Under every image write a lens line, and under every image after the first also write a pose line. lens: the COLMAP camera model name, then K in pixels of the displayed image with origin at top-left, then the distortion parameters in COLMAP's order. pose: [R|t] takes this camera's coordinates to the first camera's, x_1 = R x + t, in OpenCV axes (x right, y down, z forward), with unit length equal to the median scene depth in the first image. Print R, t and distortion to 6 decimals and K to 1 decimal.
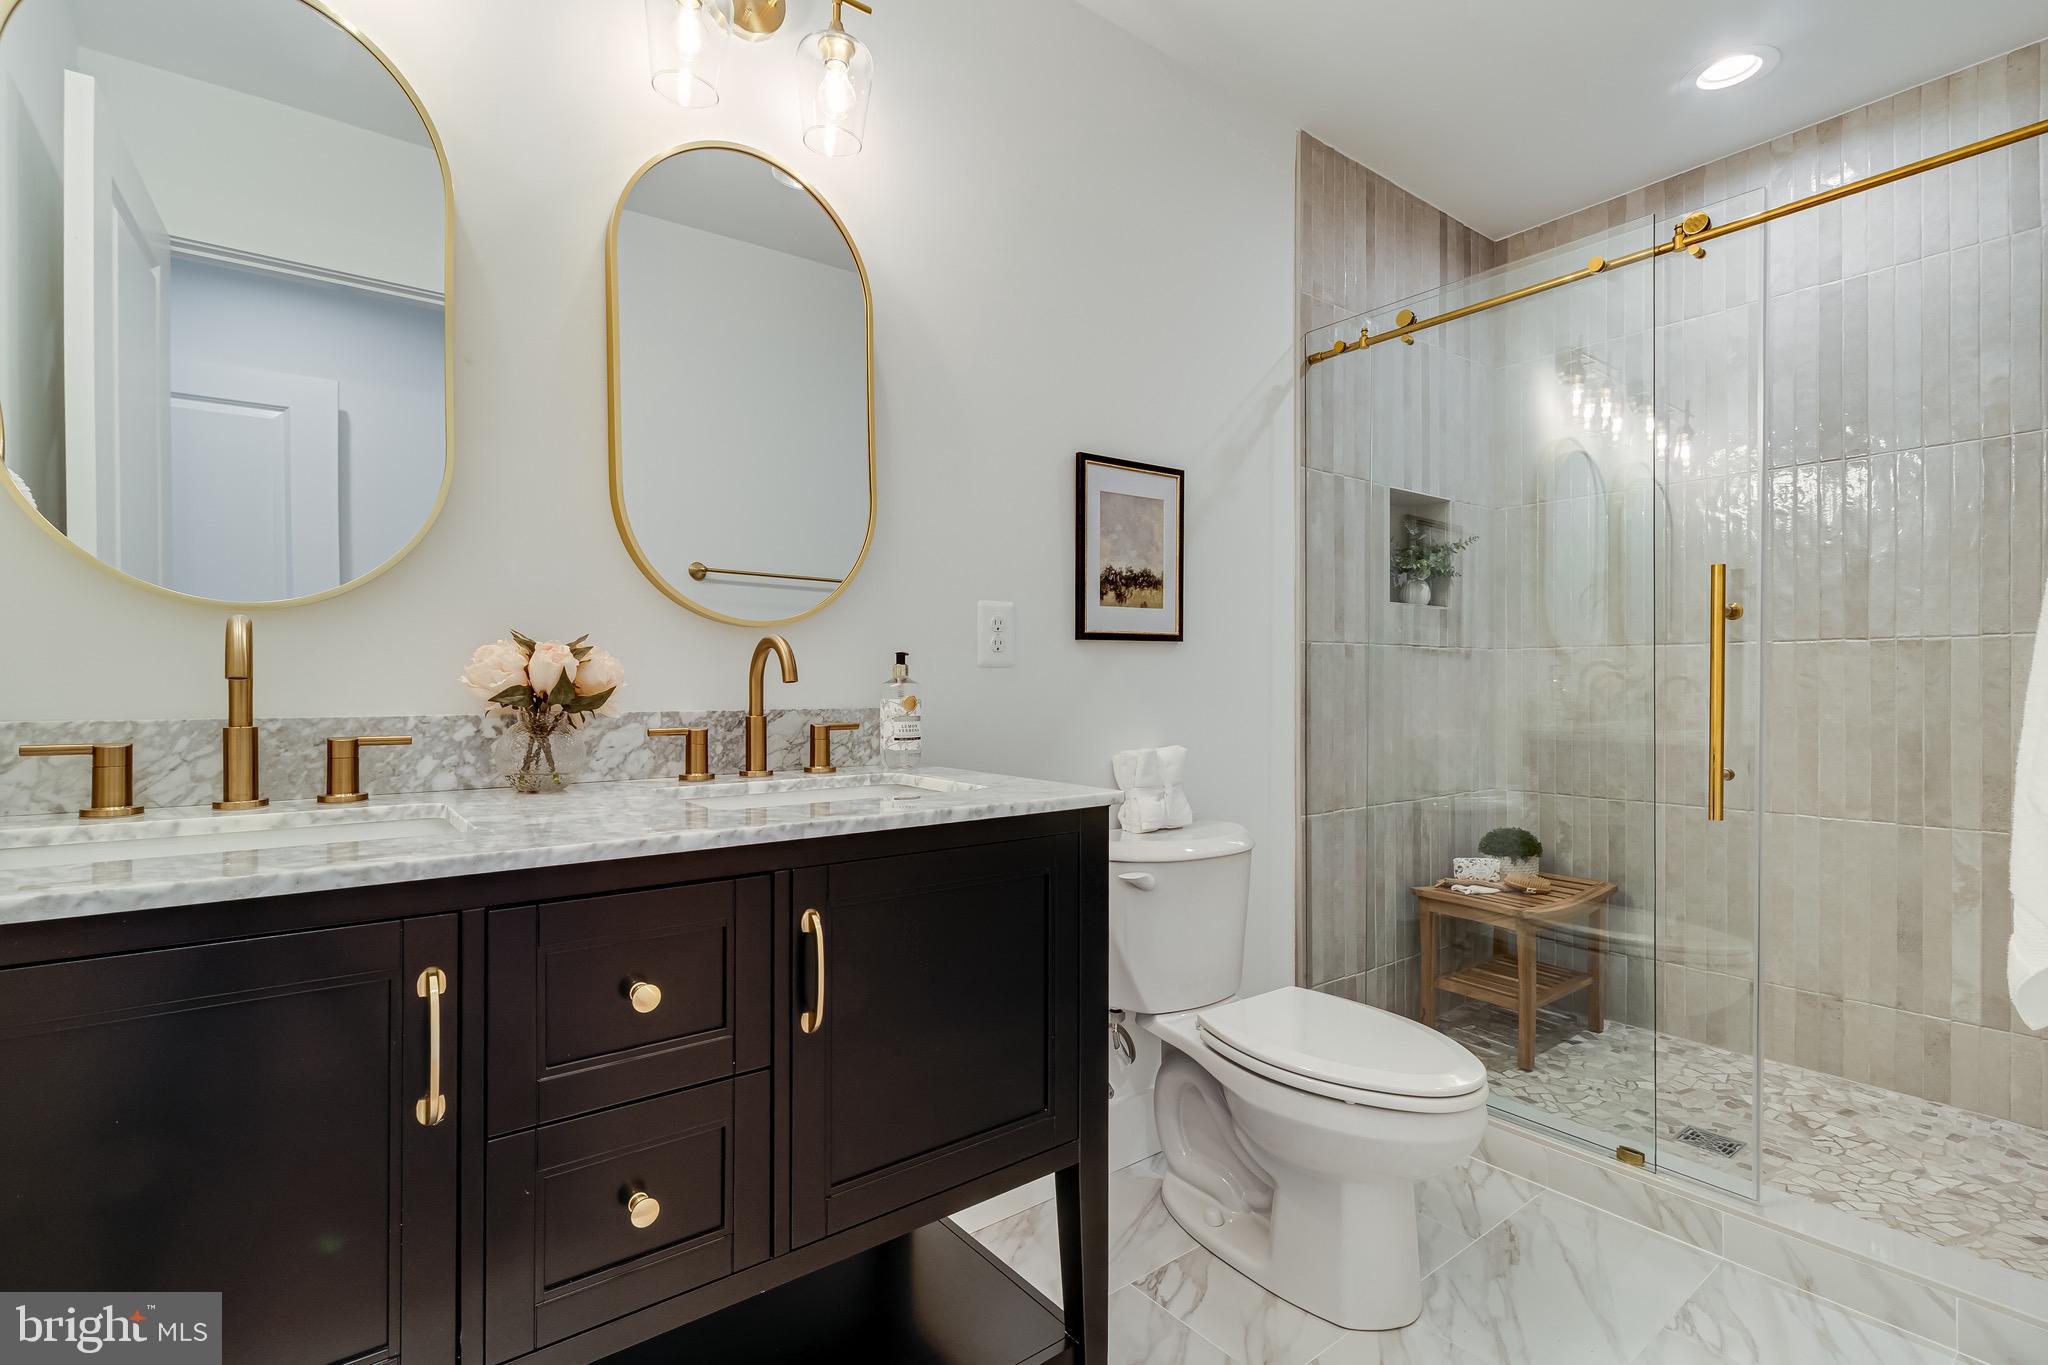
lens RADIAL K [[949.1, 0, 1018.2], [0, 949.1, 682.2], [0, 0, 1]] dist [0.006857, -0.001568]
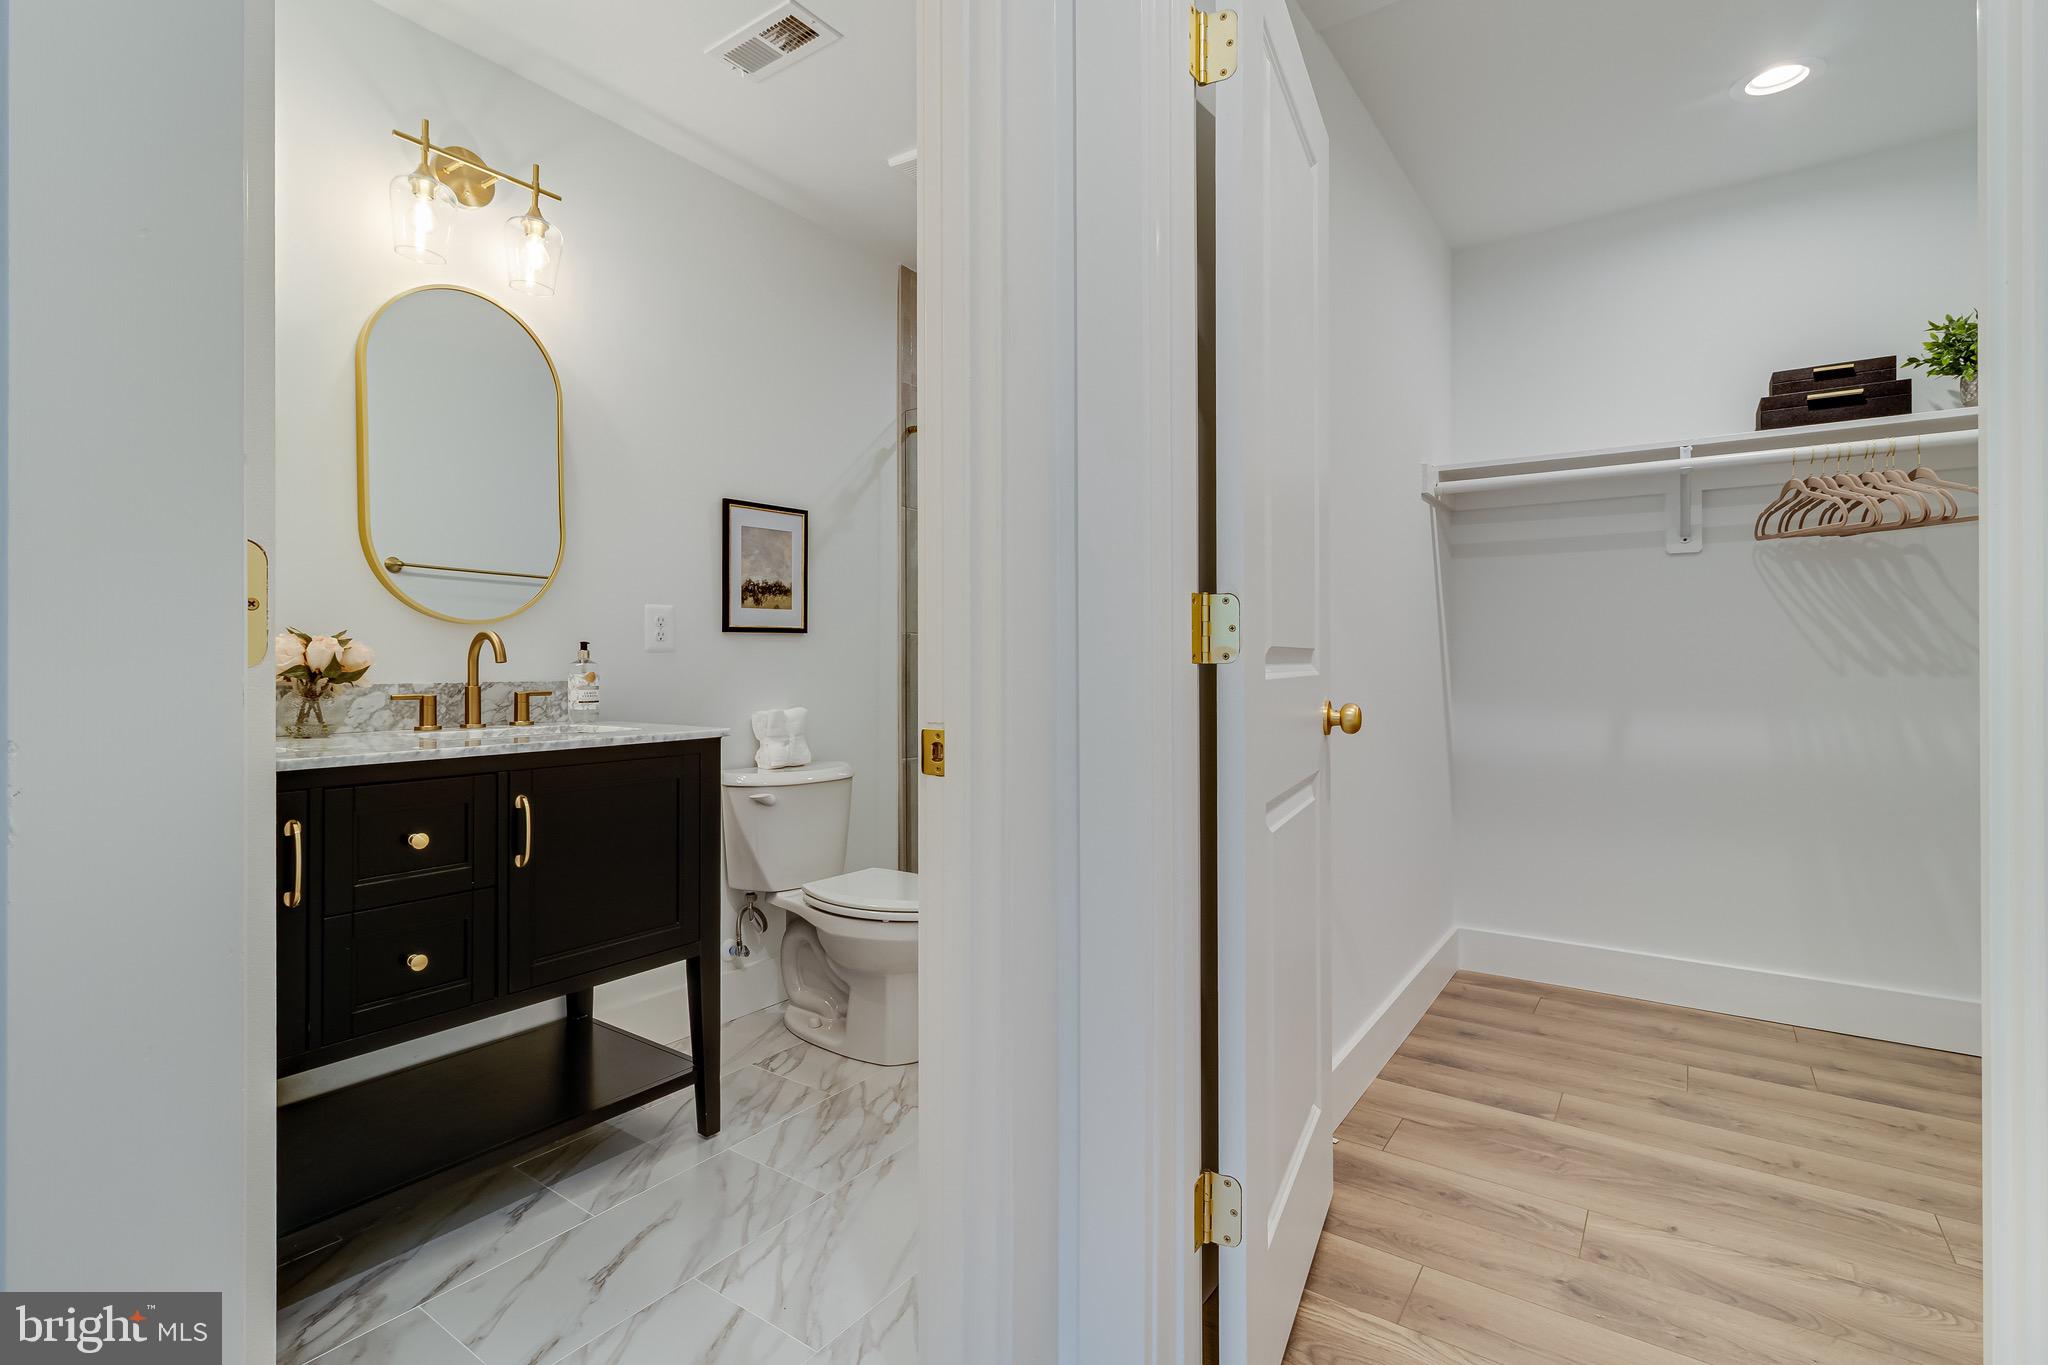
lens RADIAL K [[949.1, 0, 1022.1], [0, 949.1, 656.9], [0, 0, 1]] dist [0.006857, -0.001568]
pose [[0.956413, -0.000097, 0.292017, 0.091518], [0.001850, 0.999982, -0.005727, 0.000953], [-0.292011, 0.006017, 0.956396, -0.574060]]
